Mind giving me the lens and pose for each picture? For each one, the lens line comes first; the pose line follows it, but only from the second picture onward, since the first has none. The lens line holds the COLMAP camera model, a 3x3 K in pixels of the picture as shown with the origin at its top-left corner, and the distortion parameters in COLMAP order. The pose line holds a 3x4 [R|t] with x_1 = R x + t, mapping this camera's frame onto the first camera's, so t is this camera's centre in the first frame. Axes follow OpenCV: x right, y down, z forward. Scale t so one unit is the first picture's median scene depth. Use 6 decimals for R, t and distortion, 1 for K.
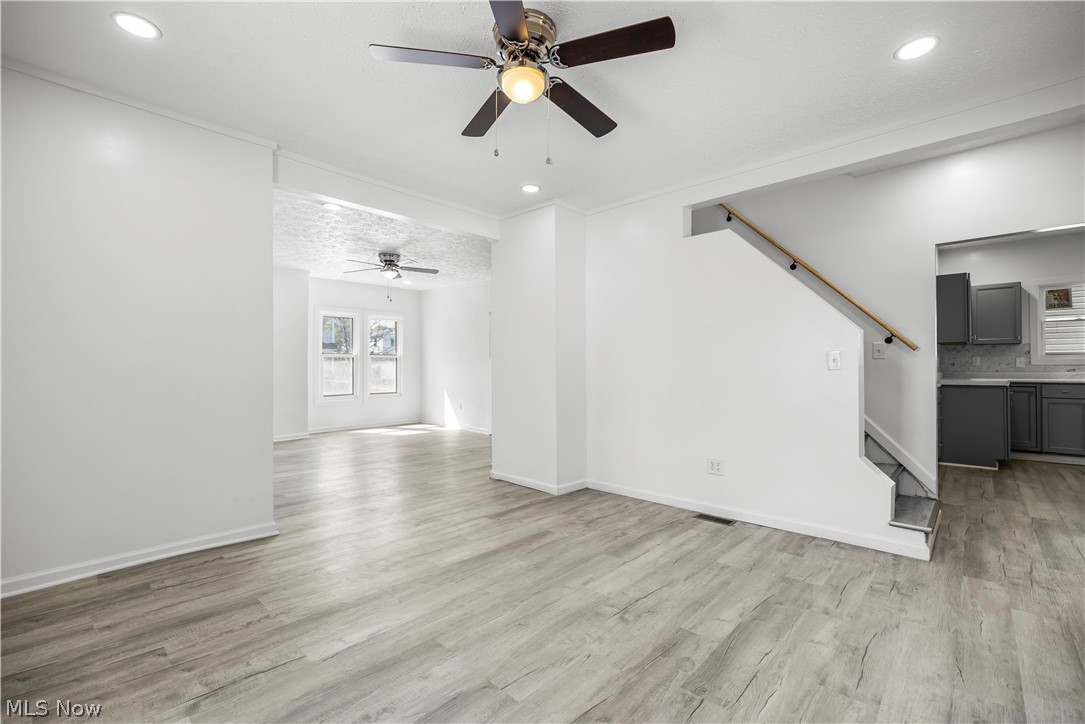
lens RADIAL K [[463.7, 0, 544.9], [0, 463.7, 363.9], [0, 0, 1]] dist [-0.008934, 0.000066]
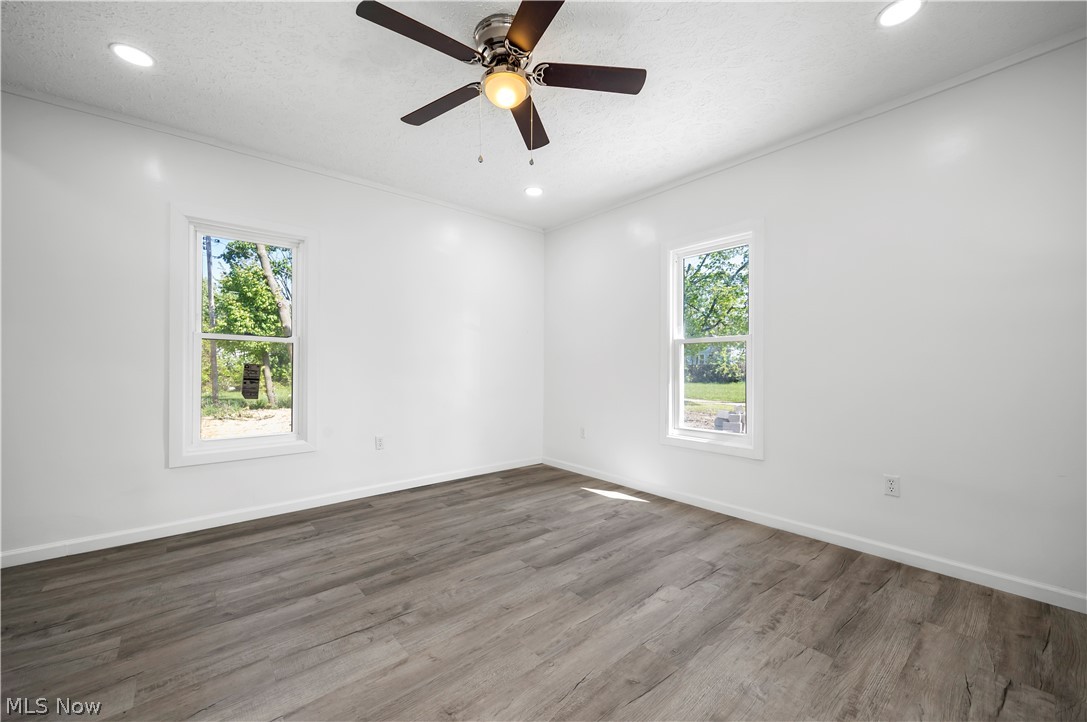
lens RADIAL K [[448.9, 0, 543.5], [0, 448.9, 361.0], [0, 0, 1]] dist [0.003642, 0.000374]
pose [[-0.993949, -0.001225, 0.109835, -0.256102], [-0.002862, 0.999887, -0.014756, 0.022206], [-0.109804, -0.014982, -0.993840, 2.089397]]
